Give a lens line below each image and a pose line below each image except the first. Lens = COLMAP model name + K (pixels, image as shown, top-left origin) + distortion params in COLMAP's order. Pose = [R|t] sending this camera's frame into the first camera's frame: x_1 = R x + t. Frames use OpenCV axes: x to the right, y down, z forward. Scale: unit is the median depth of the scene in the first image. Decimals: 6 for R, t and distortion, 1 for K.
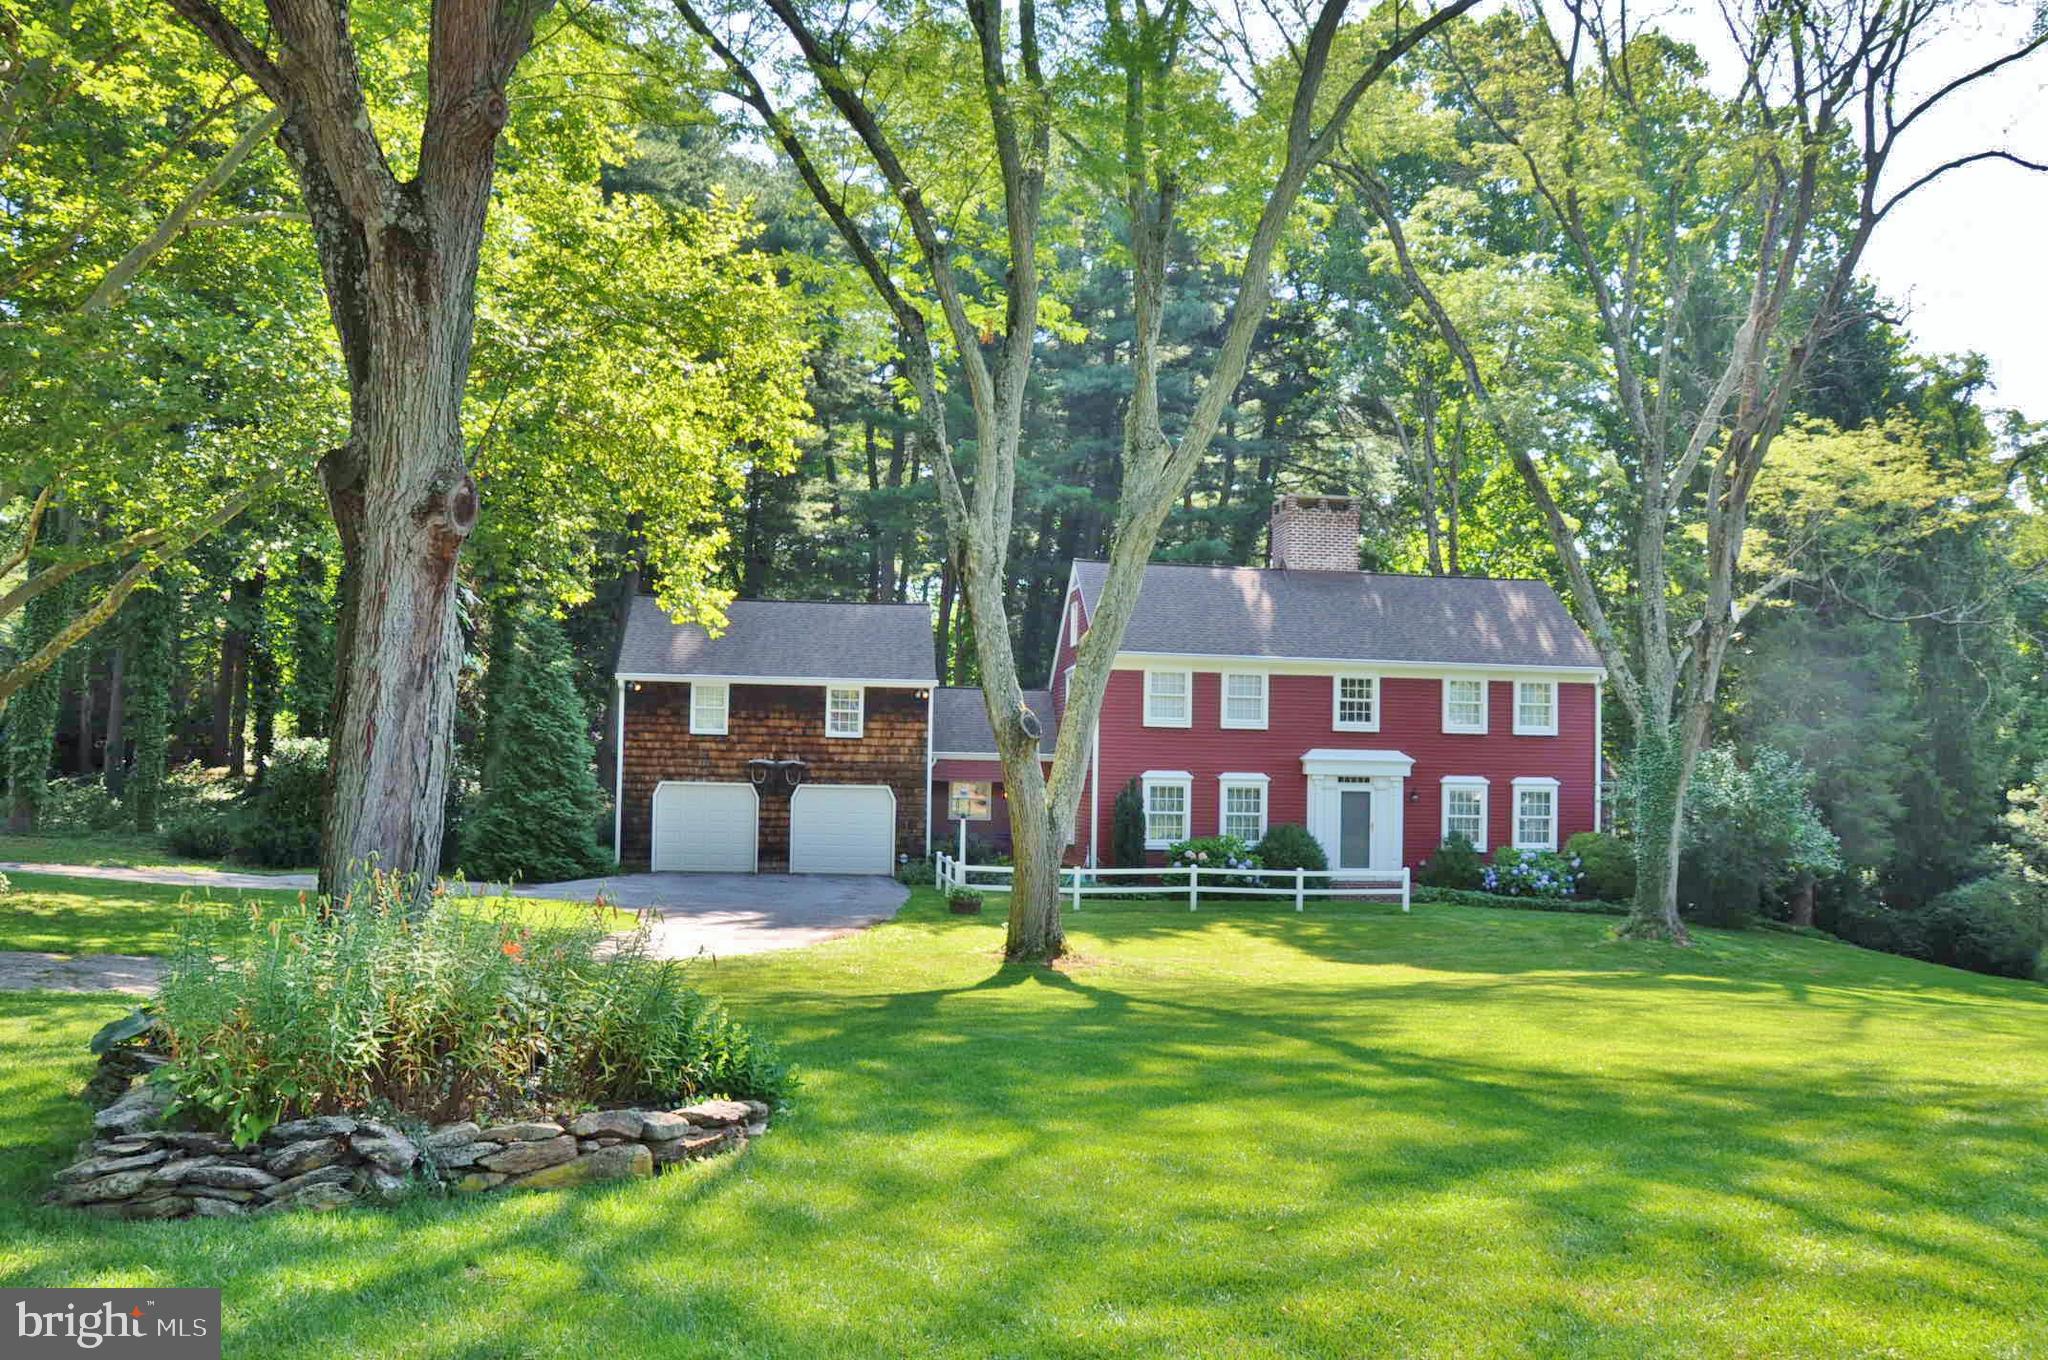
lens RADIAL K [[1532.4, 0, 1024.0], [0, 1532.4, 680.0], [0, 0, 1]] dist [-0.008932, -0.001904]
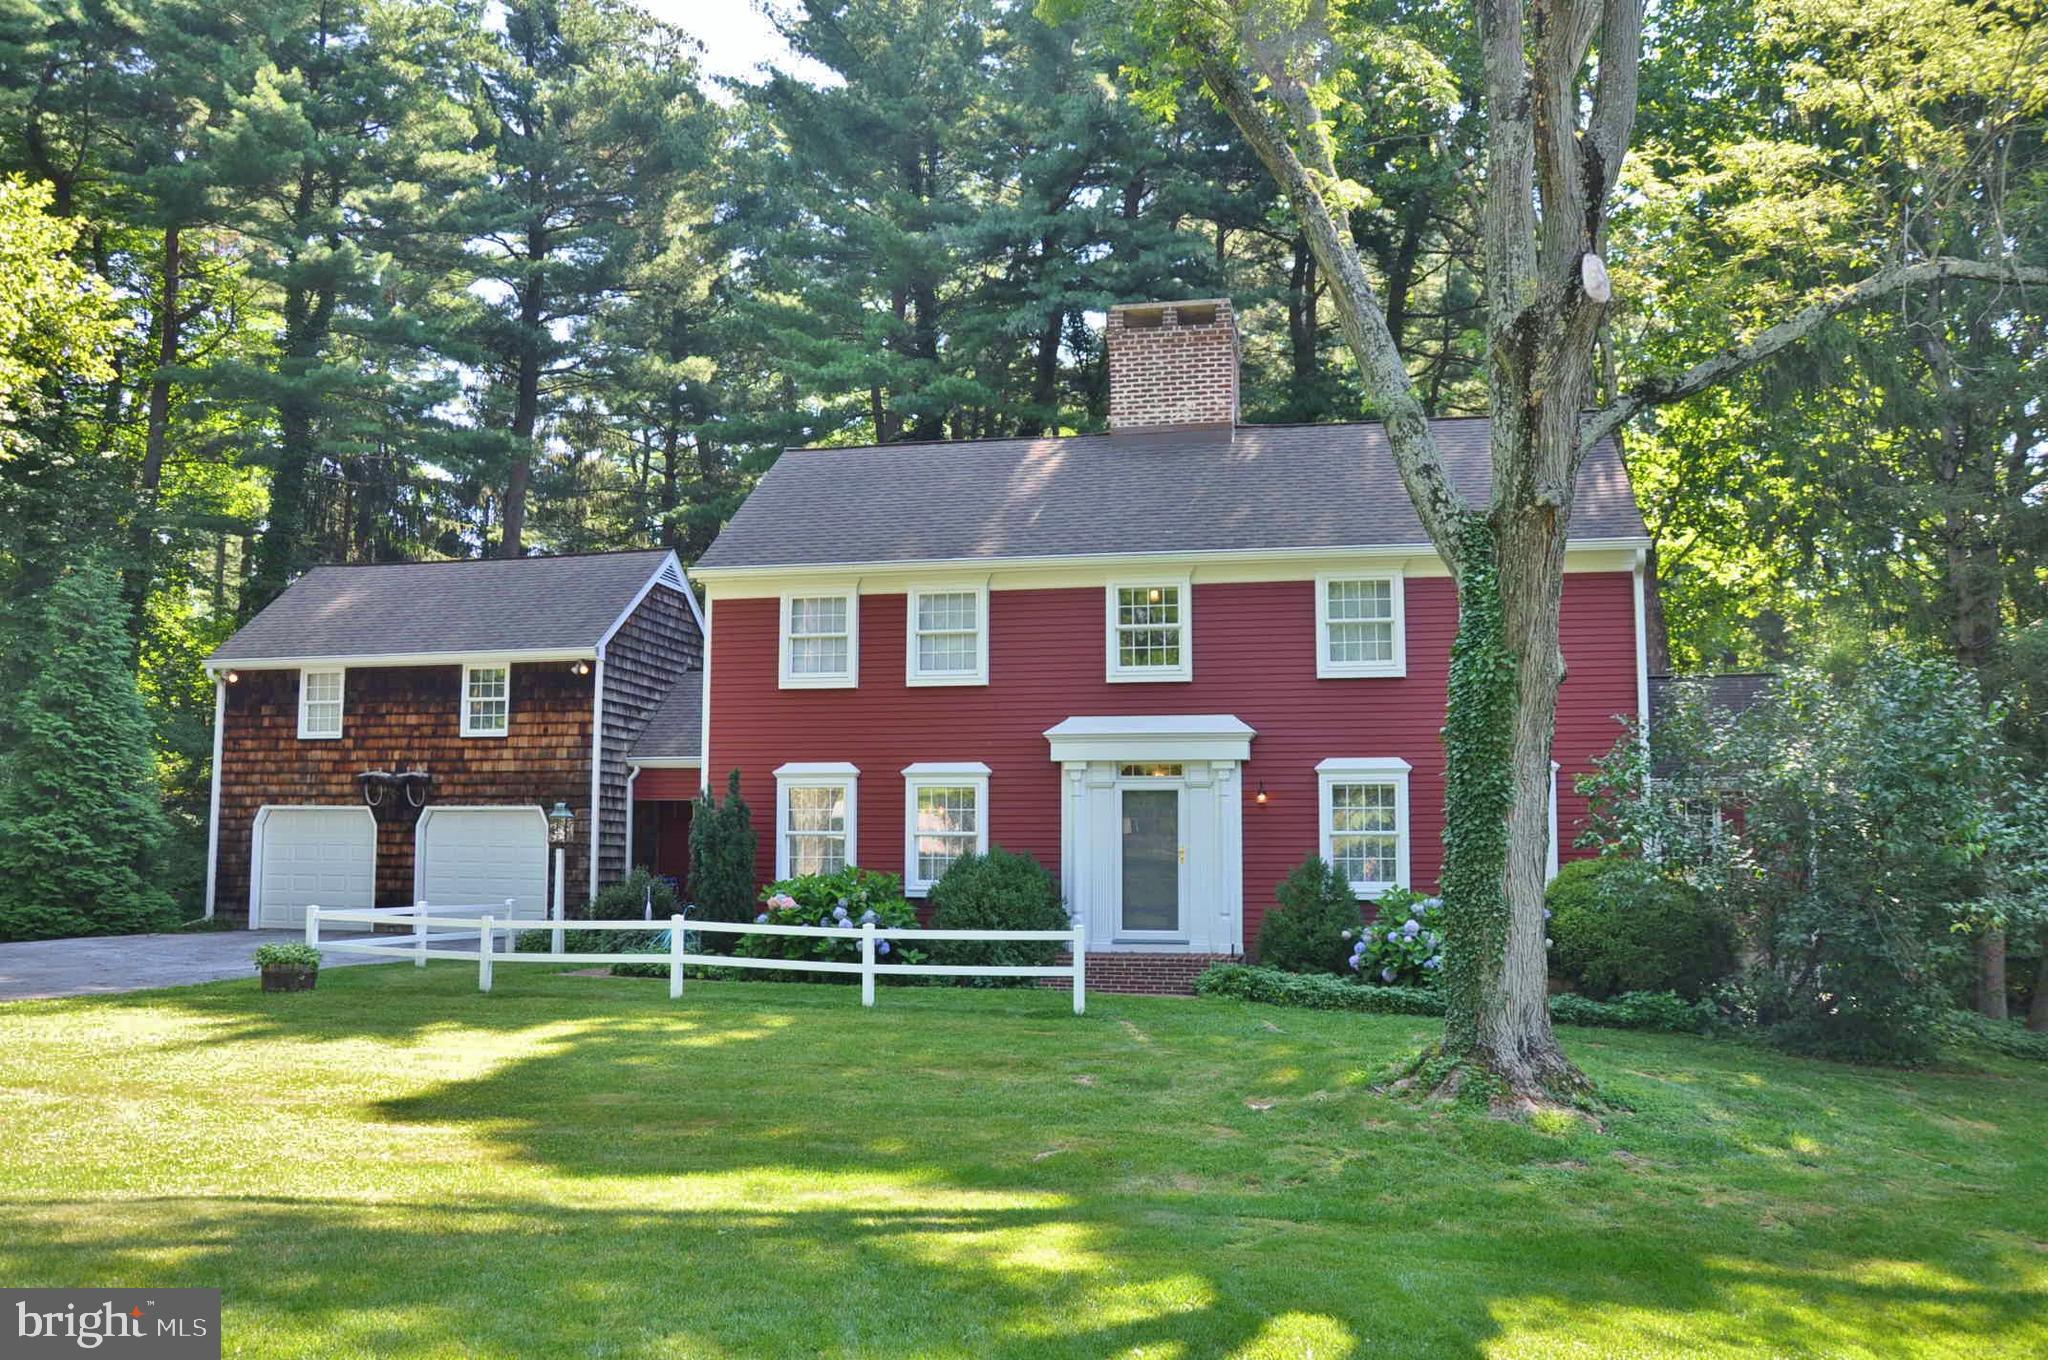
lens RADIAL K [[1532.4, 0, 1024.0], [0, 1532.4, 680.0], [0, 0, 1]] dist [-0.008932, -0.001904]
pose [[0.930909, -0.053834, -0.361261, 0.374341], [0.033458, 0.997489, -0.062427, 0.065612], [0.363715, 0.046027, 0.930373, 0.463879]]
